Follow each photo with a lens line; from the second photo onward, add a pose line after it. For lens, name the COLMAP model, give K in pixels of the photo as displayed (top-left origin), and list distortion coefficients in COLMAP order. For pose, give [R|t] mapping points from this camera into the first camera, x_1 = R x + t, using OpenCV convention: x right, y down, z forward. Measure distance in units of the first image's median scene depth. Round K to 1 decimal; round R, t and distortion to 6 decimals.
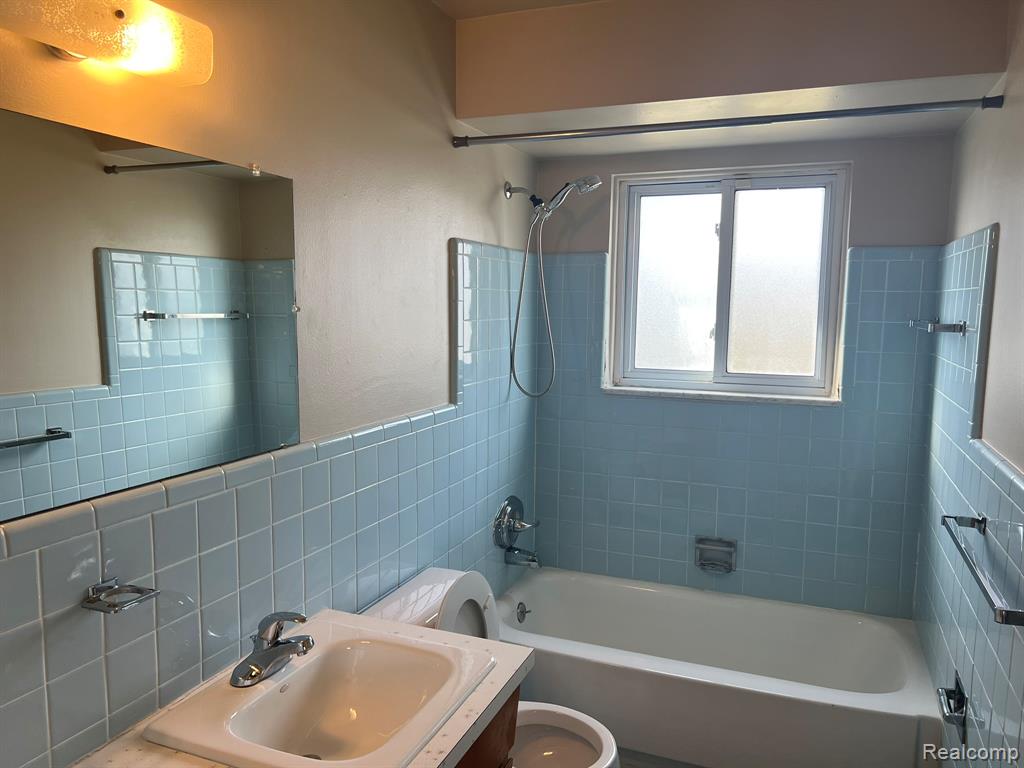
lens RADIAL K [[768.0, 0, 513.9], [0, 768.0, 384.2], [0, 0, 1]] dist [0.064177, -0.076399]
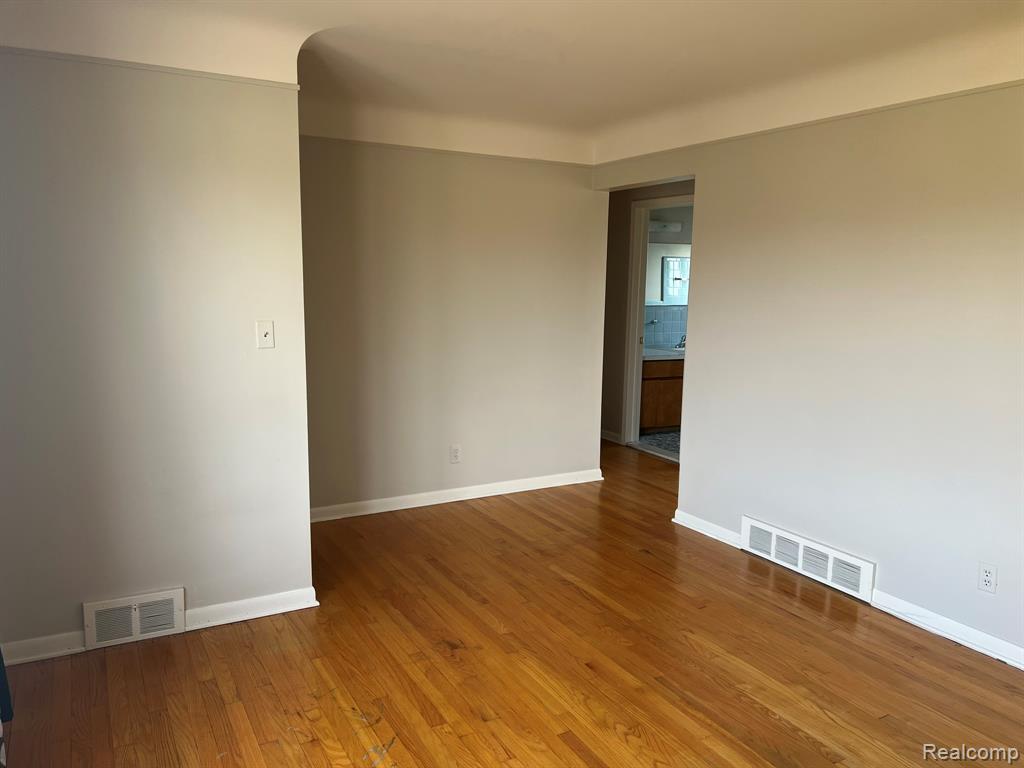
lens RADIAL K [[768.0, 0, 511.8], [0, 768.0, 384.3], [0, 0, 1]] dist [0.064177, -0.076399]
pose [[0.775455, 0.083757, -0.625823, 0.889945], [-0.067439, 0.996480, 0.049800, 0.200028], [0.627791, 0.003587, 0.778374, -1.634298]]
